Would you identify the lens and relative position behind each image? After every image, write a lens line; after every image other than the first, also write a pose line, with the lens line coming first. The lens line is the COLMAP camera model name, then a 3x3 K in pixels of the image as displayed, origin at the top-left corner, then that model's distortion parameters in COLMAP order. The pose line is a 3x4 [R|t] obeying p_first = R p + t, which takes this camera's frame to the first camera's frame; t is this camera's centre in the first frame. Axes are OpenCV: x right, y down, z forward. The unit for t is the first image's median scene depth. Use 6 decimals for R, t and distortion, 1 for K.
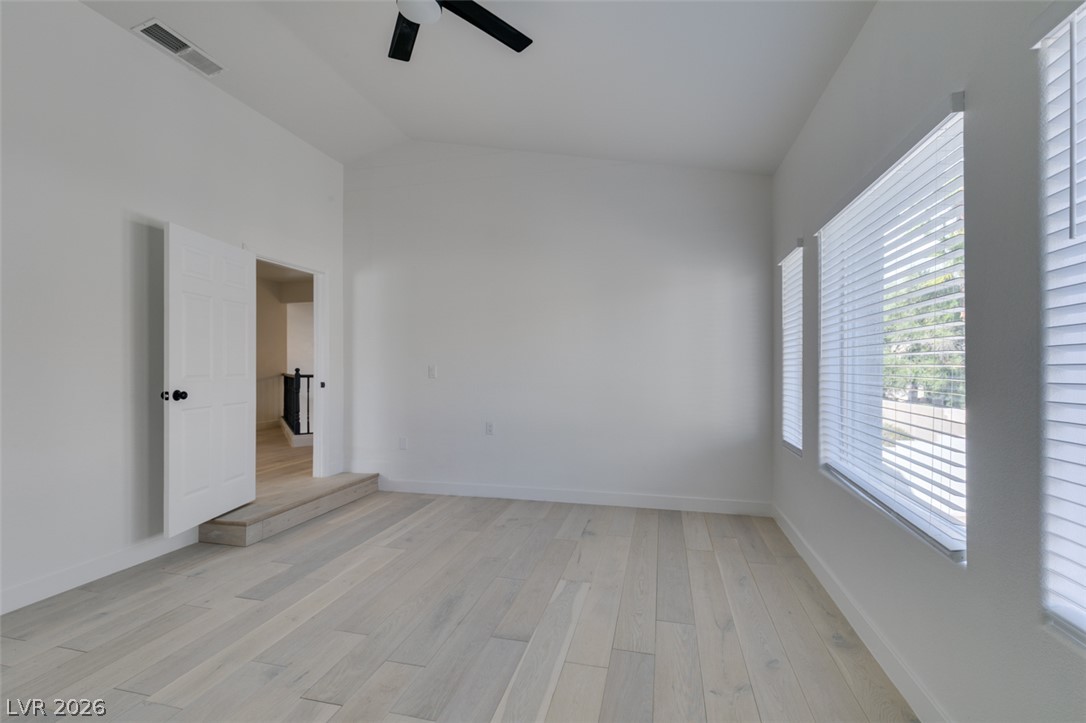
lens RADIAL K [[486.4, 0, 541.2], [0, 486.4, 368.2], [0, 0, 1]] dist [0.000200, -0.000137]
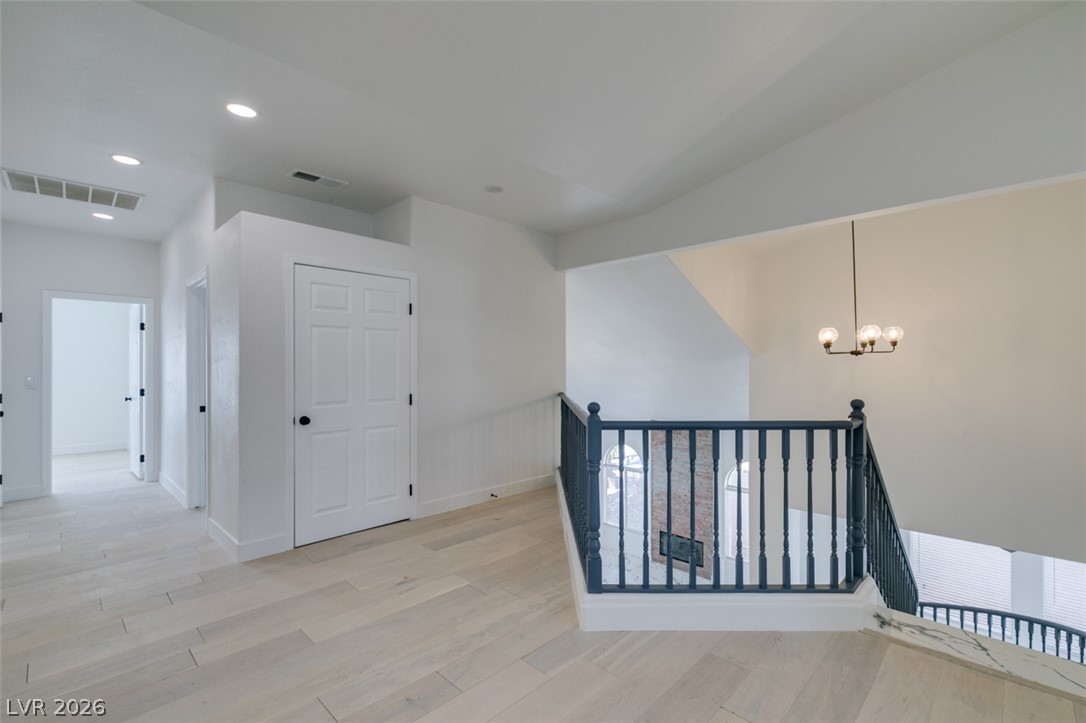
lens RADIAL K [[486.4, 0, 545.1], [0, 486.4, 363.6], [0, 0, 1]] dist [0.000200, -0.000137]
pose [[0.867832, -0.000845, -0.496858, -0.284130], [-0.001968, 0.999985, -0.005137, -0.022380], [0.496854, 0.005436, 0.867817, 0.536896]]
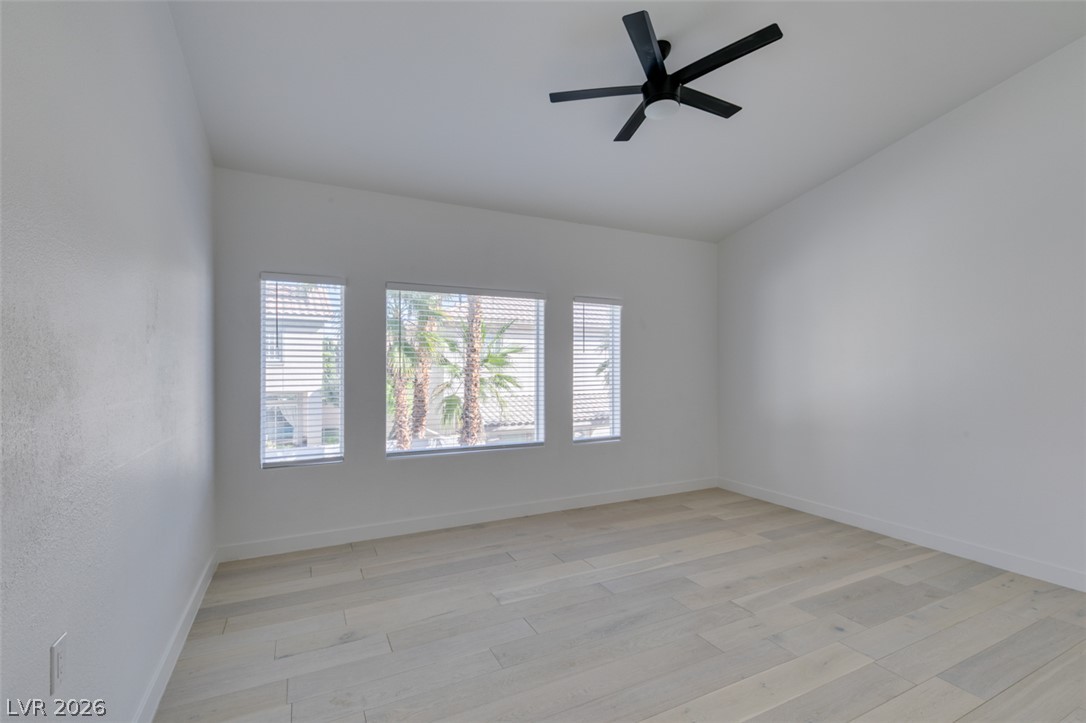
lens RADIAL K [[486.4, 0, 541.9], [0, 486.4, 360.5], [0, 0, 1]] dist [0.000200, -0.000137]
pose [[-0.653557, 0.010979, 0.756797, -0.933280], [0.003270, 0.999926, -0.011681, -0.067099], [-0.756870, -0.005160, -0.653545, 1.913728]]
